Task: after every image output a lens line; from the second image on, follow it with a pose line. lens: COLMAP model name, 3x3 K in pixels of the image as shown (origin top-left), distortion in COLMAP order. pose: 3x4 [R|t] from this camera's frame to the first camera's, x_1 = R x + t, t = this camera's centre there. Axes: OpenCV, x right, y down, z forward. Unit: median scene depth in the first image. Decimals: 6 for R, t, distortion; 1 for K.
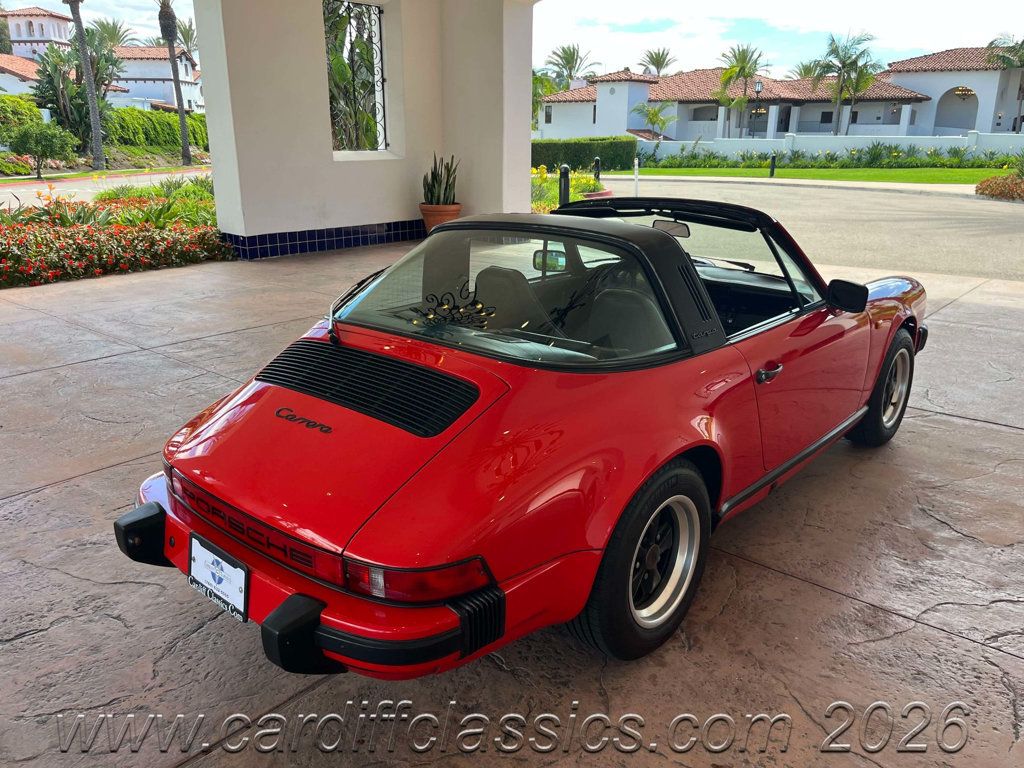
lens RADIAL K [[774.3, 0, 519.9], [0, 774.3, 383.4], [0, 0, 1]] dist [0.068198, -0.099263]
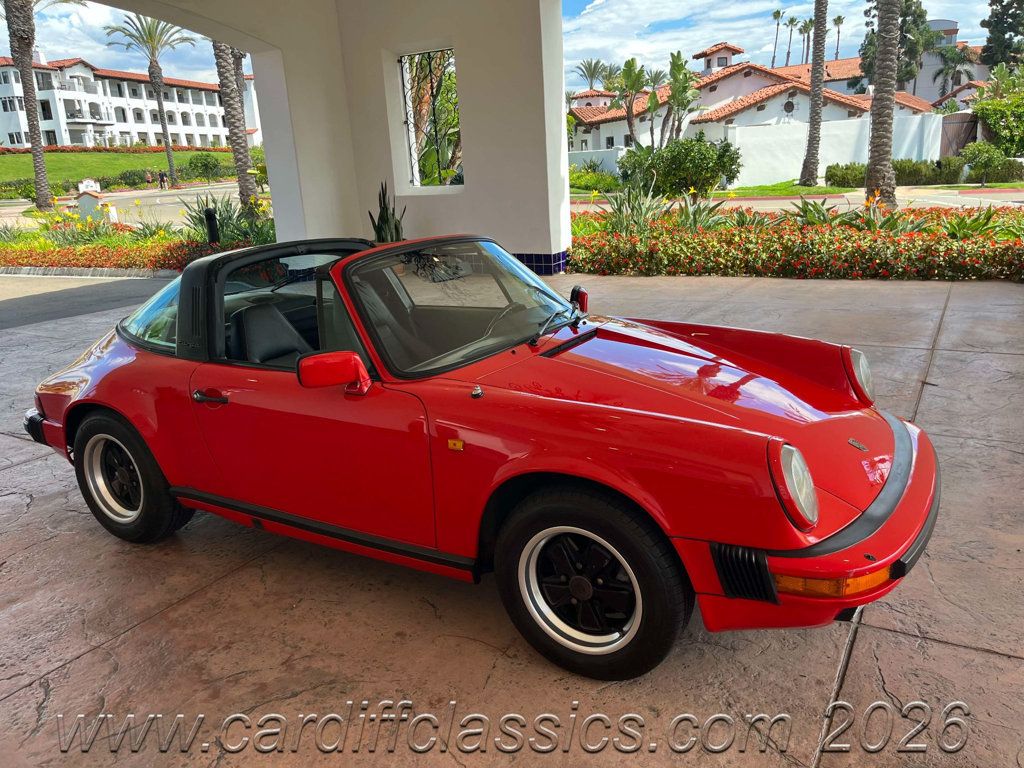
lens RADIAL K [[780.0, 0, 525.4], [0, 780.0, 371.9], [0, 0, 1]] dist [0.062817, -0.083938]
pose [[0.193878, 0.239675, -0.951298, 0.376108], [-0.246685, 0.950450, 0.189186, -0.095254], [0.949504, 0.197992, 0.243396, 0.297535]]
